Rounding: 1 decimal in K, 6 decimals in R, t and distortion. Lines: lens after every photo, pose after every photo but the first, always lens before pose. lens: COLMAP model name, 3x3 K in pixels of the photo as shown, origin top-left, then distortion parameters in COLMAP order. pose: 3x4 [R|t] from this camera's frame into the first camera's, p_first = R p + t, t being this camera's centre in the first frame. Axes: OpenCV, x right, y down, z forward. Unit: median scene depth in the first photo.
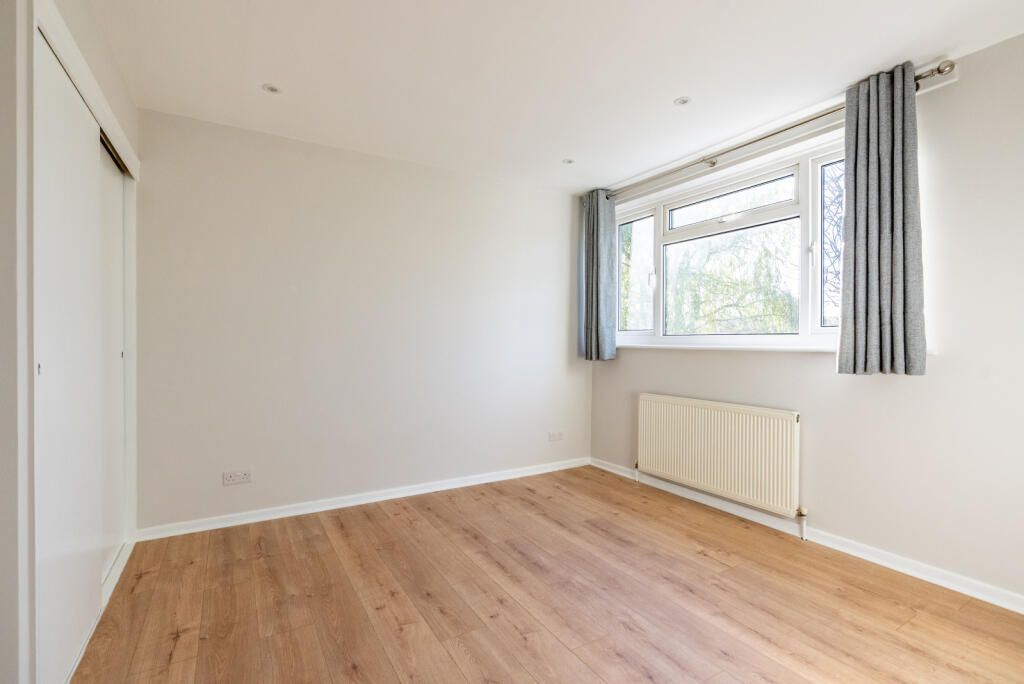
lens RADIAL K [[473.3, 0, 512.0], [0, 473.3, 342.0], [0, 0, 1]] dist [-0.000082, -0.000144]
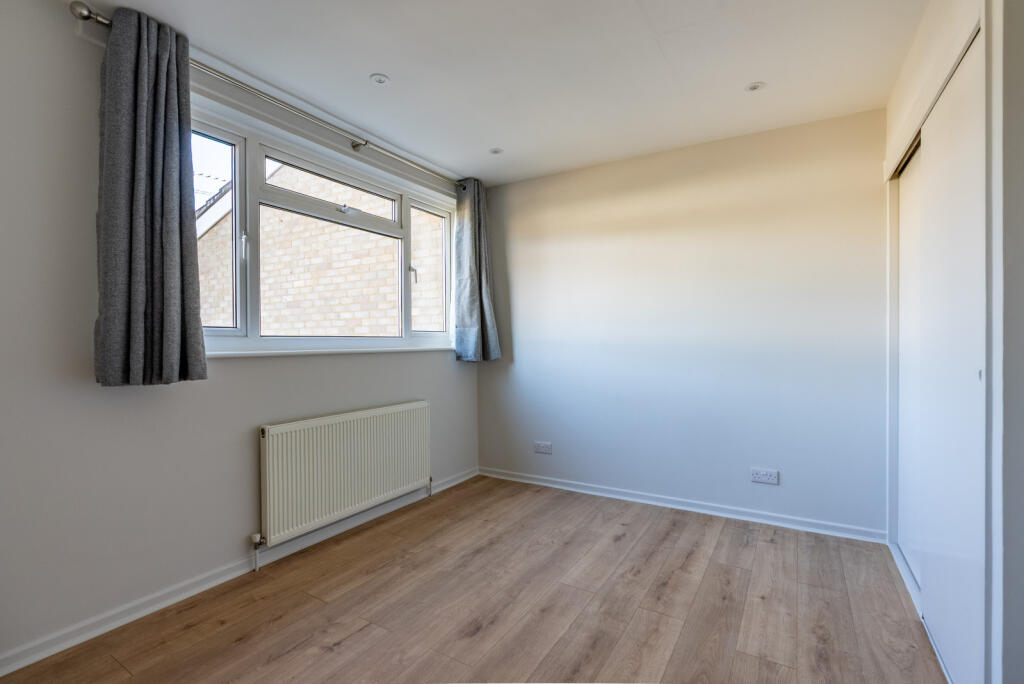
lens RADIAL K [[437.5, 0, 512.0], [0, 437.5, 342.0], [0, 0, 1]] dist [-0.000221, -0.000016]
pose [[-0.438806, 0.002142, 0.898579, -0.327984], [0.008565, 0.999962, 0.001799, -0.009804], [-0.898541, 0.008486, -0.438808, 1.117841]]
